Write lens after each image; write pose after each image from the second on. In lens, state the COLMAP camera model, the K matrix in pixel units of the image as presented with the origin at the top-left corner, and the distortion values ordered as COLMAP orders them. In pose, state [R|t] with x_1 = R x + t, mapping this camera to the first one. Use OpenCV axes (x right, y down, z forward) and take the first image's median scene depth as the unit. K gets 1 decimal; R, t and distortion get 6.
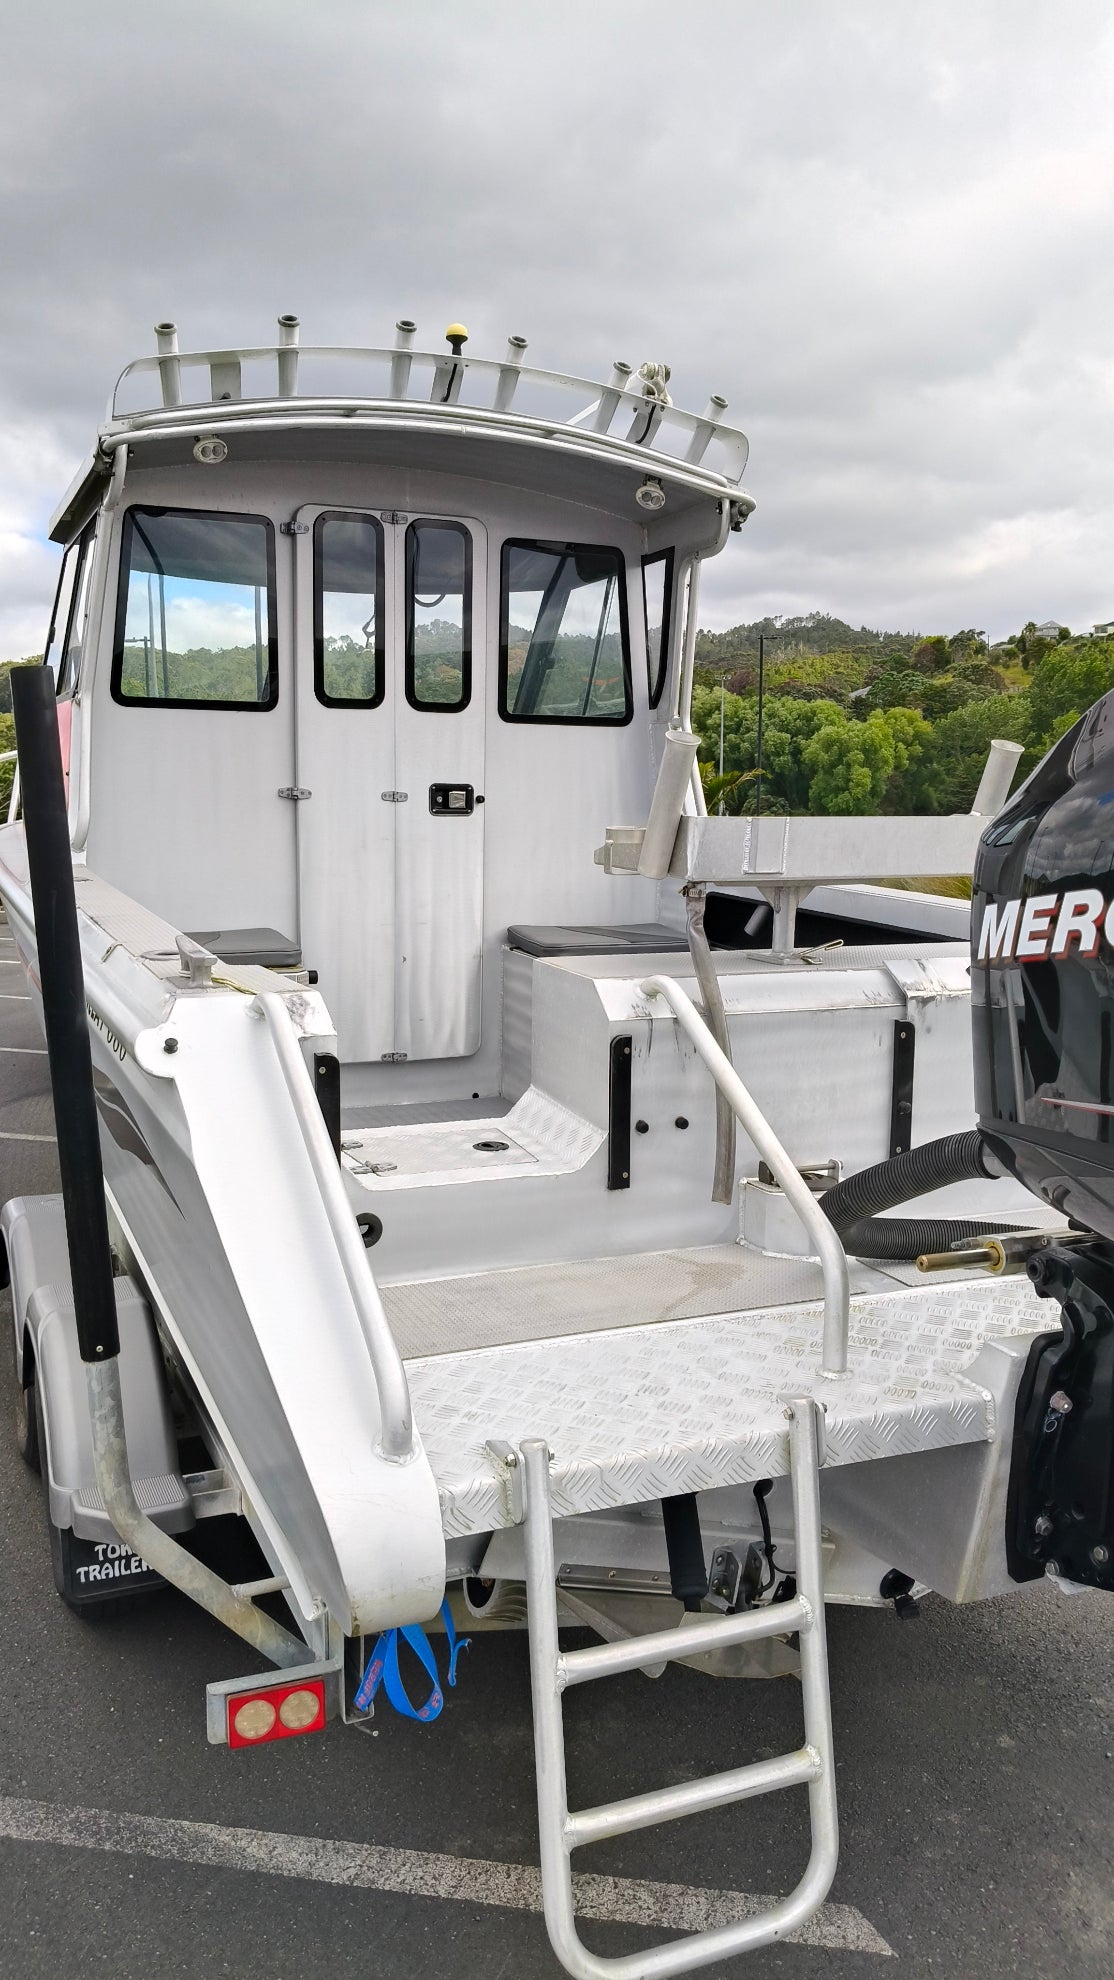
lens RADIAL K [[1503.0, 0, 521.2], [0, 1503.0, 1034.6], [0, 0, 1]] dist [0.005886, 0.050438]
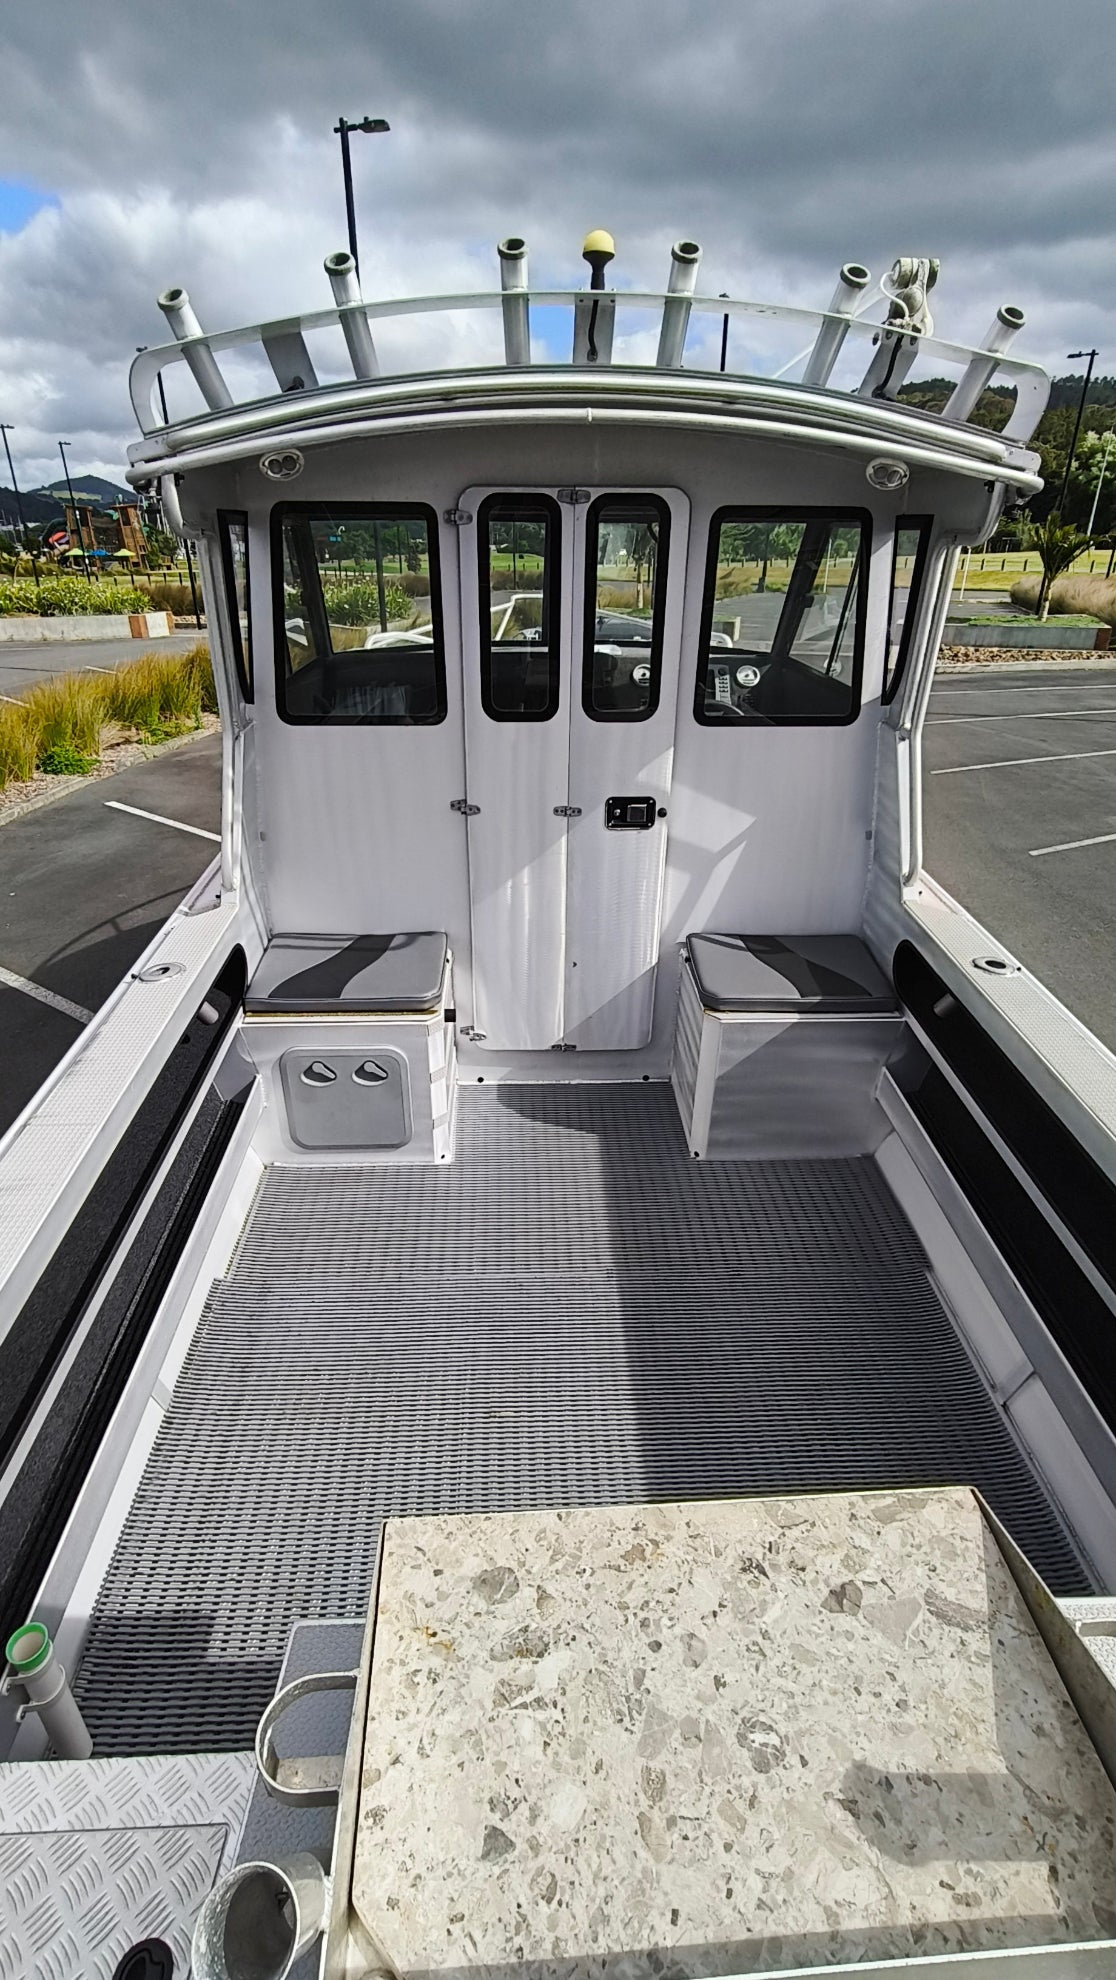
lens RADIAL K [[895.7, 0, 548.8], [0, 895.7, 982.3], [0, 0, 1]] dist [0.002419, 0.001223]
pose [[0.934540, 0.160249, -0.317735, 0.102039], [-0.052137, 0.944891, 0.323207, -0.235307], [0.352019, -0.285484, 0.891393, 0.445218]]
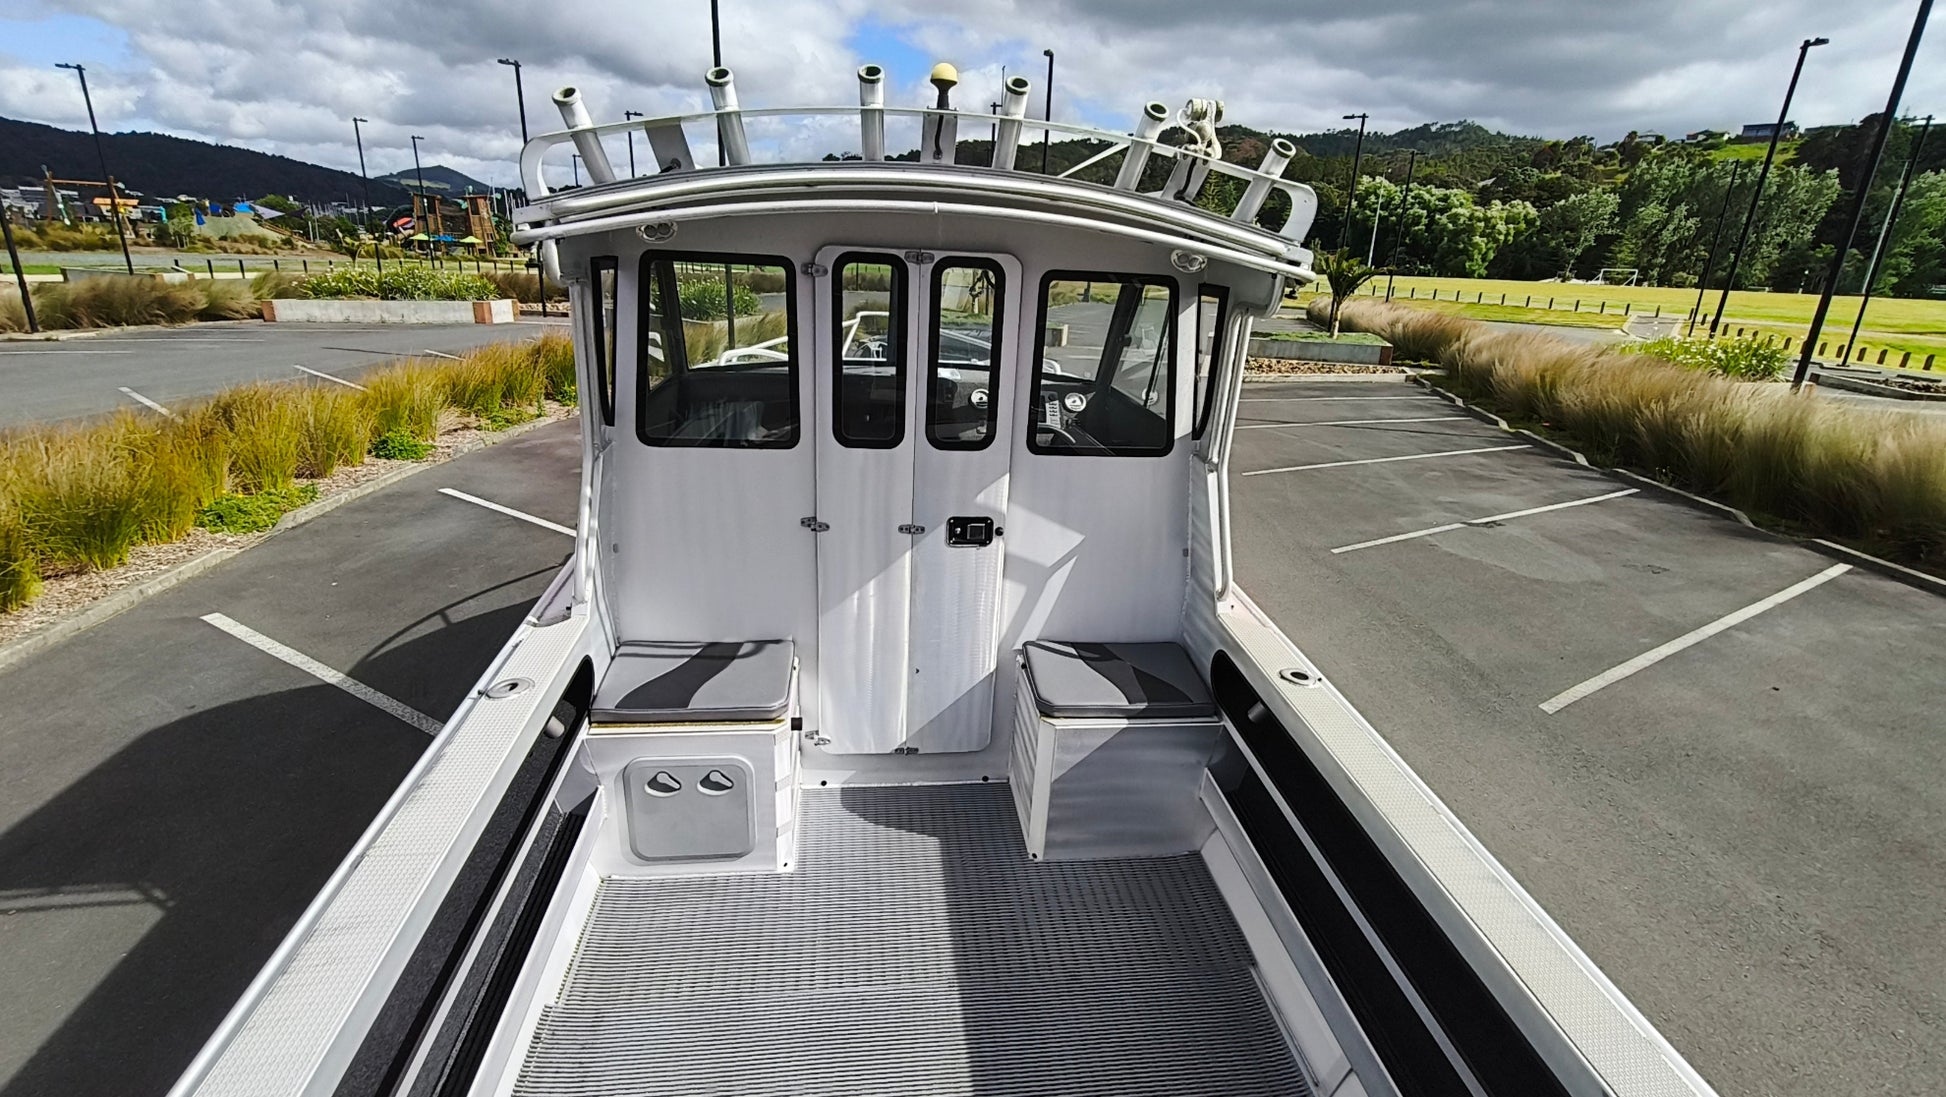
lens RADIAL K [[880.4, 0, 975.6], [0, 880.4, 553.0], [0, 0, 1]] dist [0.002419, 0.001223]
pose [[0.962303, 0.128540, -0.239690, 0.102587], [-0.080983, 0.976717, 0.198658, -0.260997], [0.259645, -0.171758, 0.950307, 0.426648]]
